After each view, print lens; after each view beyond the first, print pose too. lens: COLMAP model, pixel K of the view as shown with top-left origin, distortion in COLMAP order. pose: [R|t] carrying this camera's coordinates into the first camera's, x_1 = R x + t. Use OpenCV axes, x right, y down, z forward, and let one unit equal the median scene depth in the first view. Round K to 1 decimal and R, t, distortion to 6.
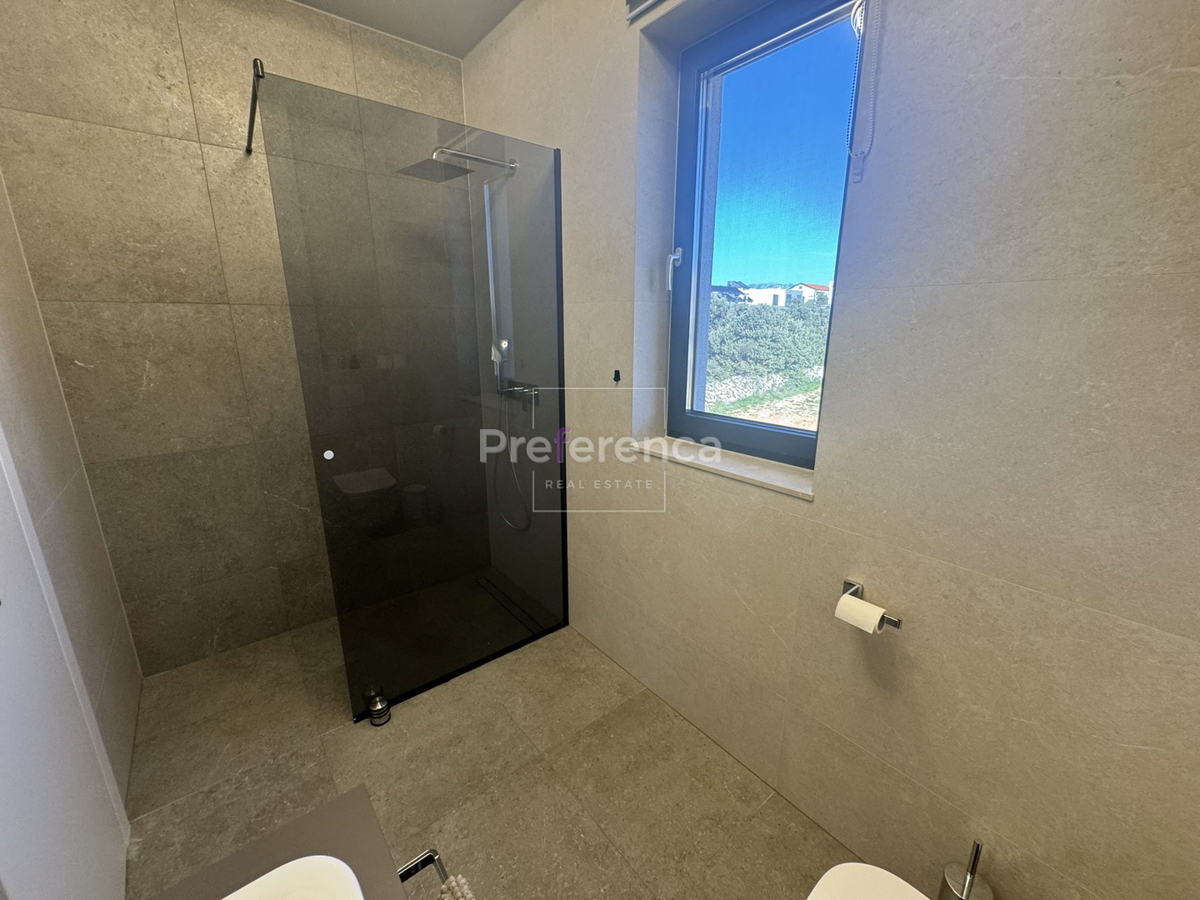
lens RADIAL K [[479.5, 0, 598.3], [0, 479.5, 448.9], [0, 0, 1]] dist [-0.002957, 0.000435]
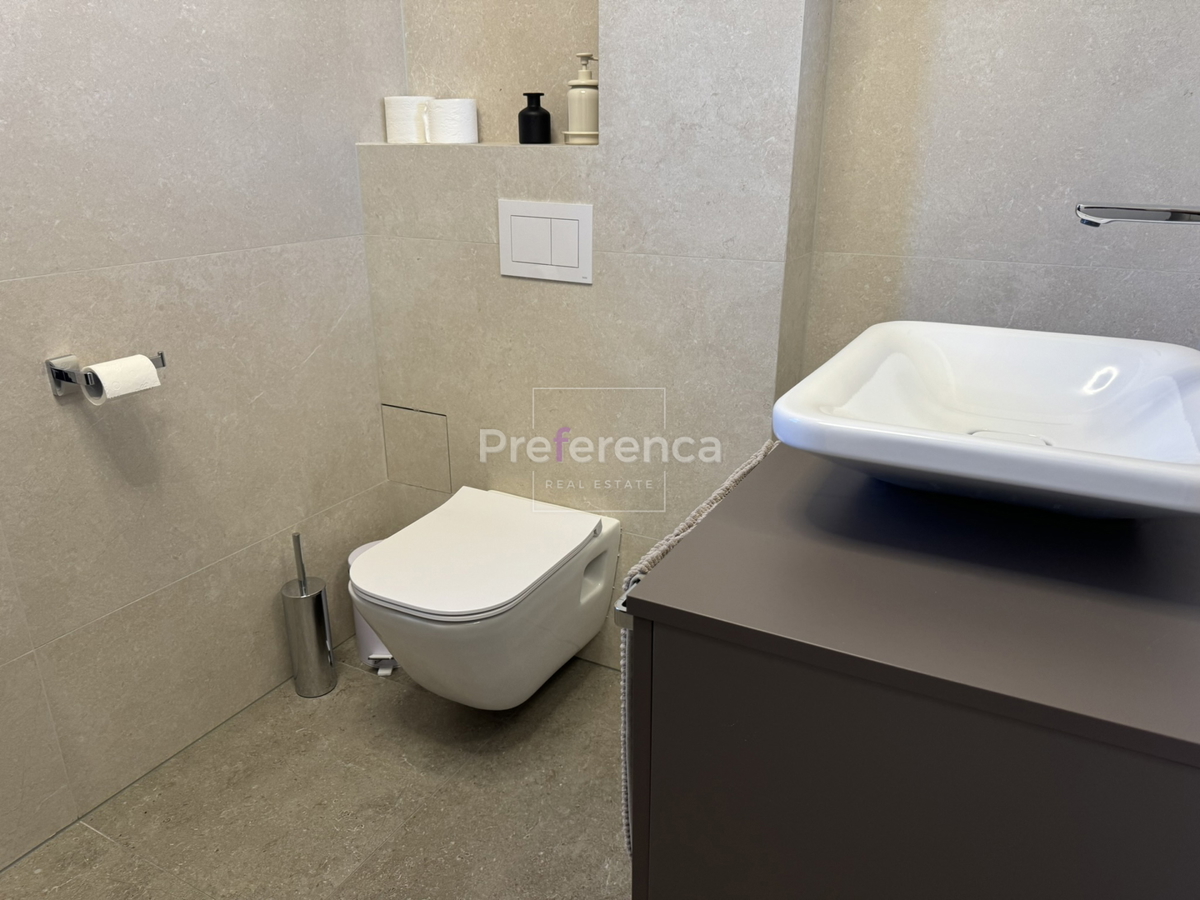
lens RADIAL K [[849.0, 0, 599.7], [0, 849.0, 447.3], [0, 0, 1]] dist [0.043563, -0.049723]
pose [[-0.382505, -0.307772, 0.871187, -0.872280], [0.237031, 0.878649, 0.414479, 0.102032], [-0.893032, 0.365038, -0.263136, 0.838151]]
